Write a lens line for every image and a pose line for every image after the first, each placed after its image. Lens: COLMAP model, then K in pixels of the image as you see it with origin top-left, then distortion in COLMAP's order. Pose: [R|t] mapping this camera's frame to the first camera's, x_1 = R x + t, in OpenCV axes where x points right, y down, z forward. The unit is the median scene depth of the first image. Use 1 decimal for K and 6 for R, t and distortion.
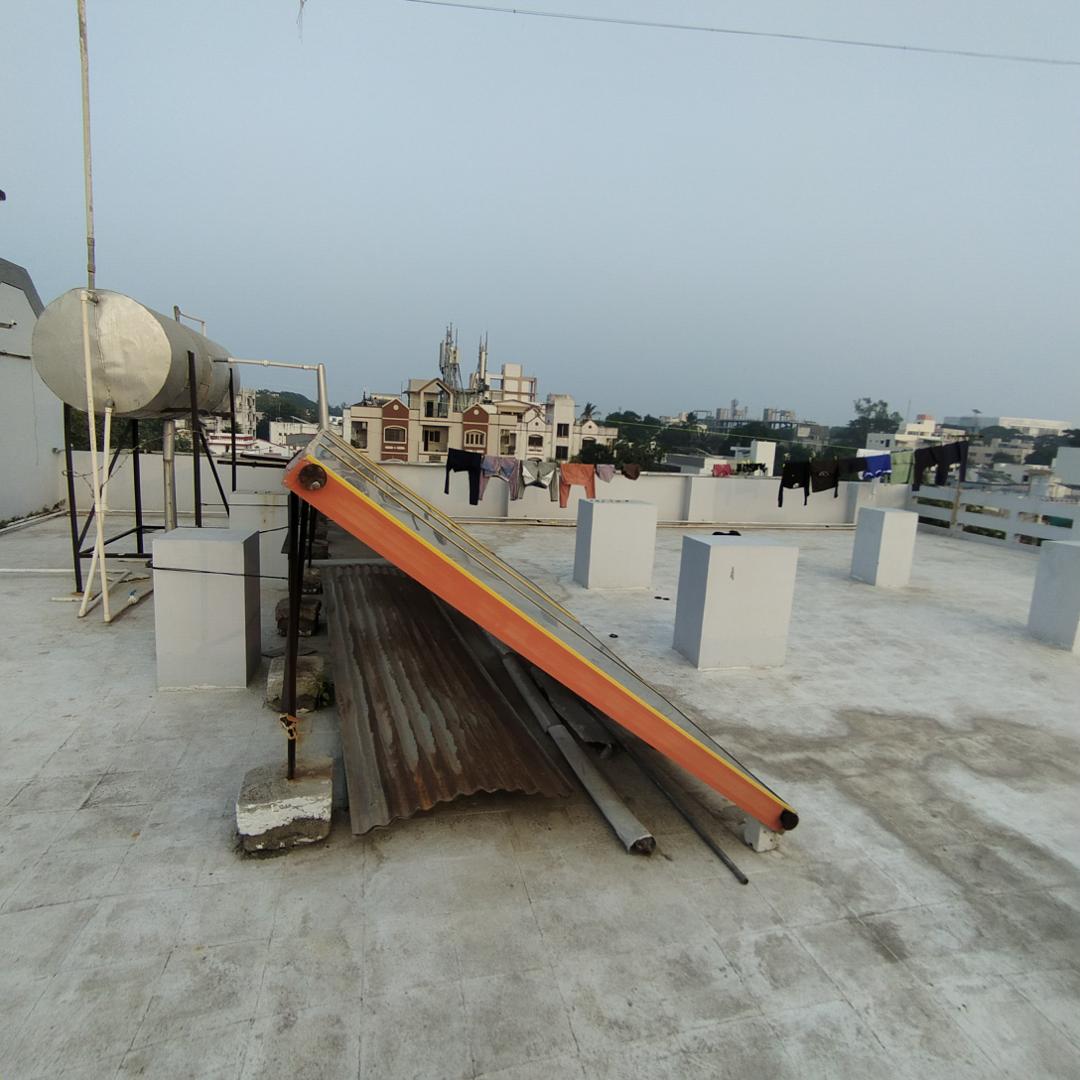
lens RADIAL K [[663.2, 0, 537.6], [0, 663.2, 531.8], [0, 0, 1]] dist [-0.003238, 0.001274]
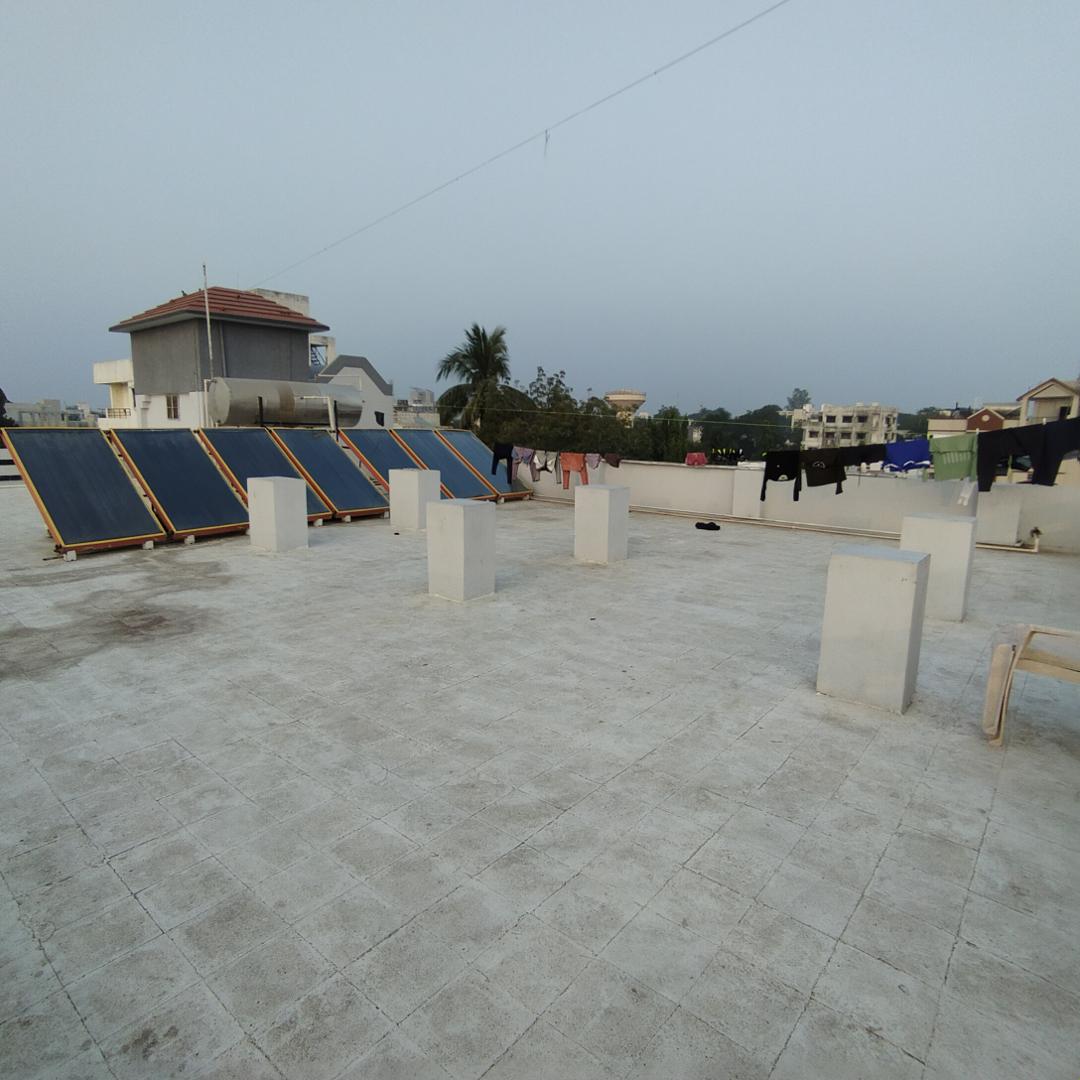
lens RADIAL K [[663.2, 0, 537.6], [0, 663.2, 531.8], [0, 0, 1]] dist [-0.003238, 0.001274]
pose [[0.514255, 0.086047, -0.853310, 0.988098], [-0.116014, 0.992788, 0.030195, 0.010892], [0.849754, 0.083468, 0.520529, 0.290647]]
